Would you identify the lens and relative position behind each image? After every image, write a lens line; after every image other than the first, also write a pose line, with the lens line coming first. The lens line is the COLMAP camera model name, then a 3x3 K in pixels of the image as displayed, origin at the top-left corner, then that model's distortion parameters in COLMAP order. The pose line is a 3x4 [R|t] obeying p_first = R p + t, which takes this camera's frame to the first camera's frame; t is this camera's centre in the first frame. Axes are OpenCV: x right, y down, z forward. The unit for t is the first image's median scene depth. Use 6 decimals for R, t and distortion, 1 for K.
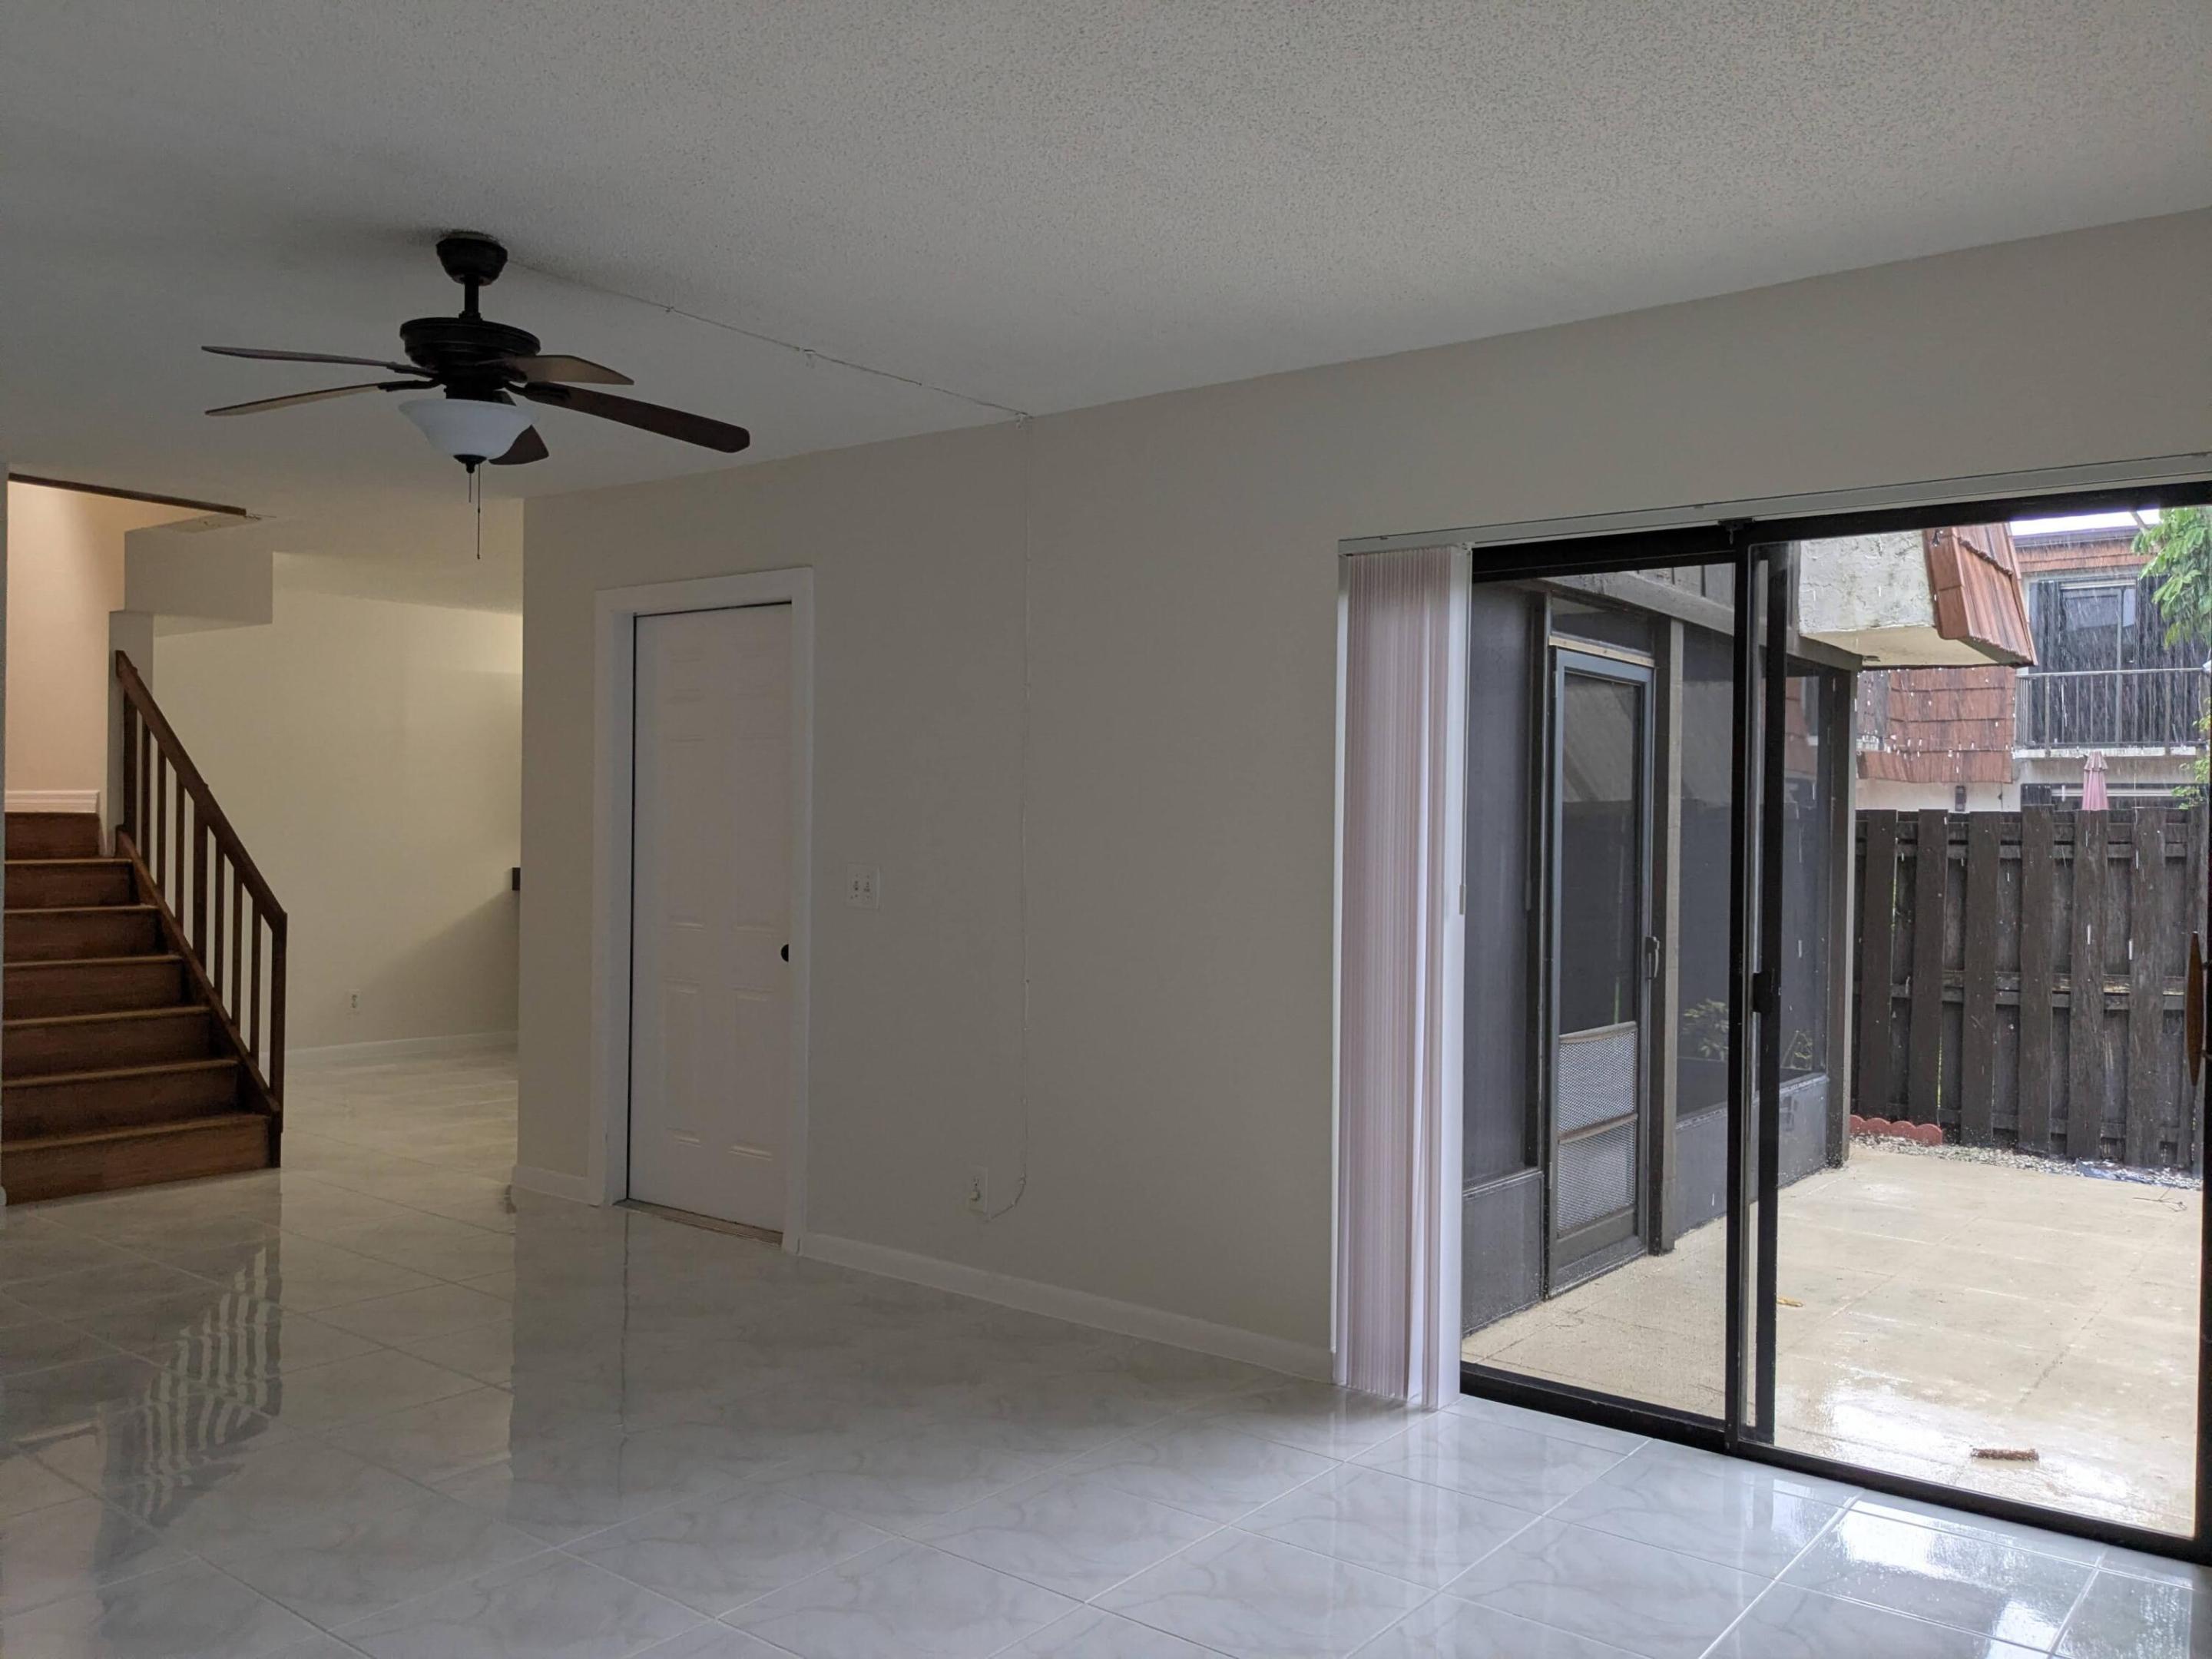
lens RADIAL K [[1742.4, 0, 1106.6], [0, 1742.4, 828.0], [0, 0, 1]] dist [0.013772, 0.003722]
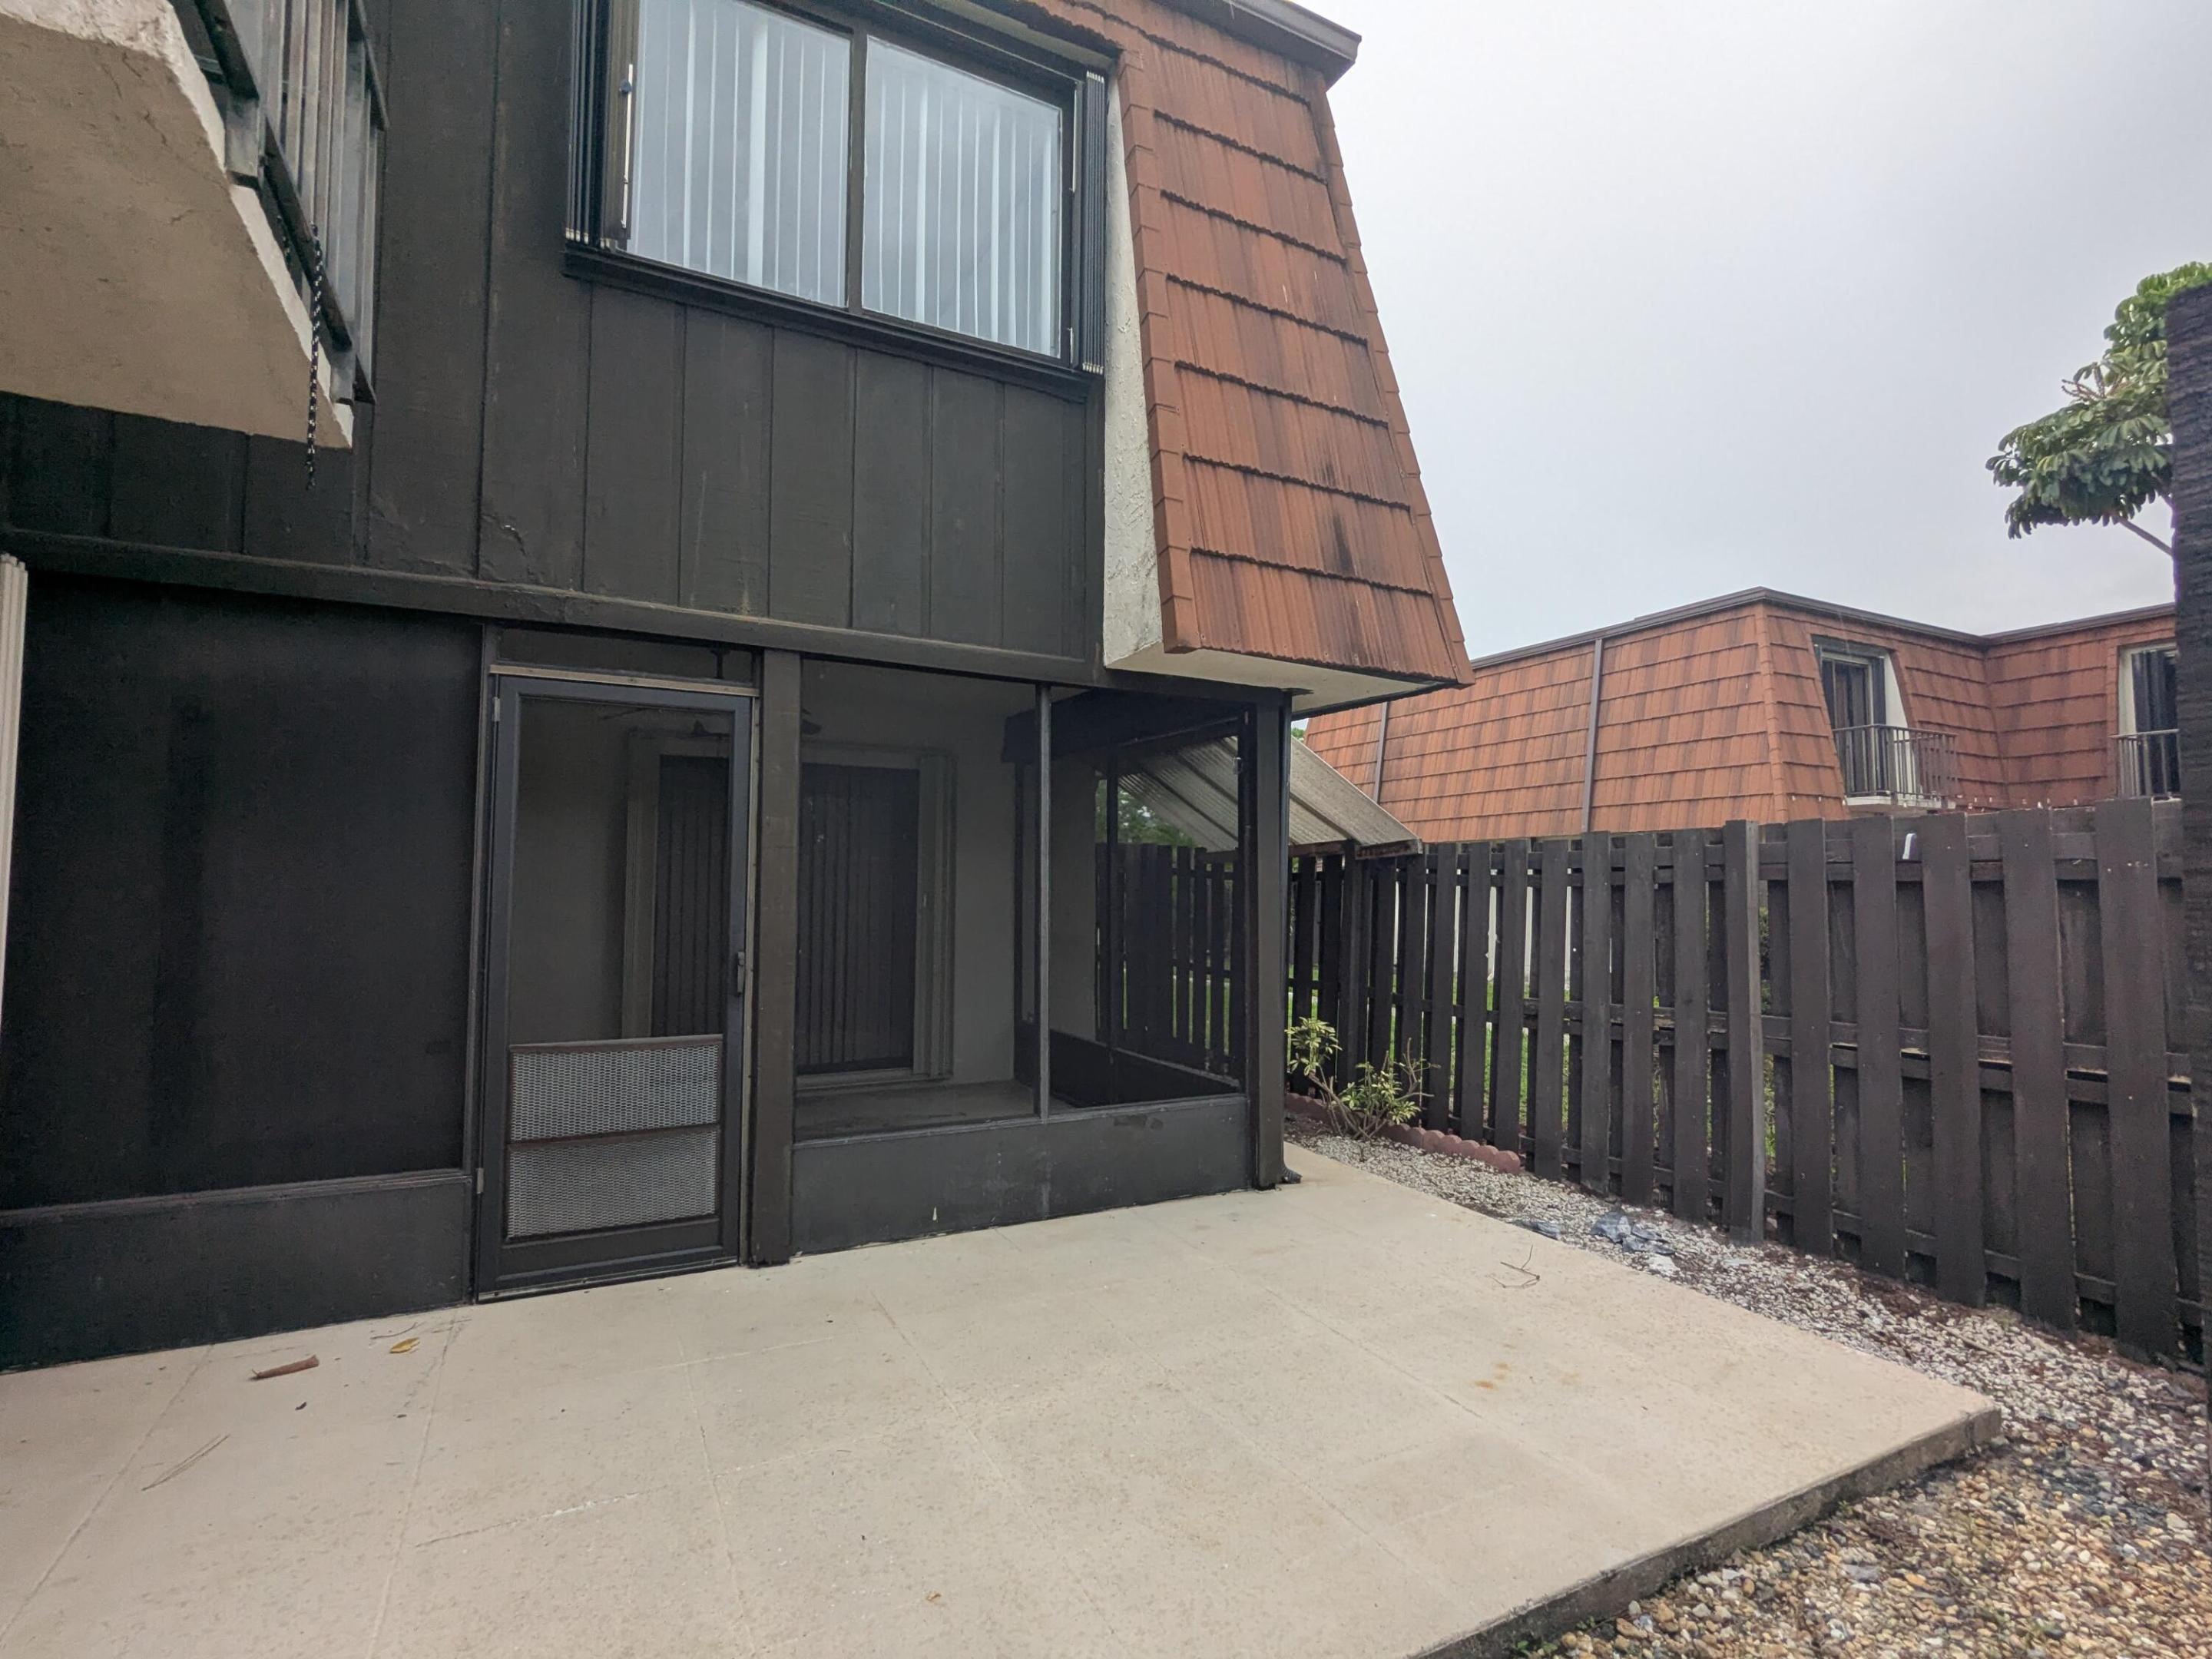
lens RADIAL K [[1045.0, 0, 1107.7], [0, 1045.0, 850.7], [0, 0, 1]] dist [0.003630, 0.001649]
pose [[0.917211, -0.017230, -0.398029, 0.666295], [0.003546, 0.999378, -0.035091, 0.020262], [0.398386, 0.030774, 0.916701, 0.452391]]
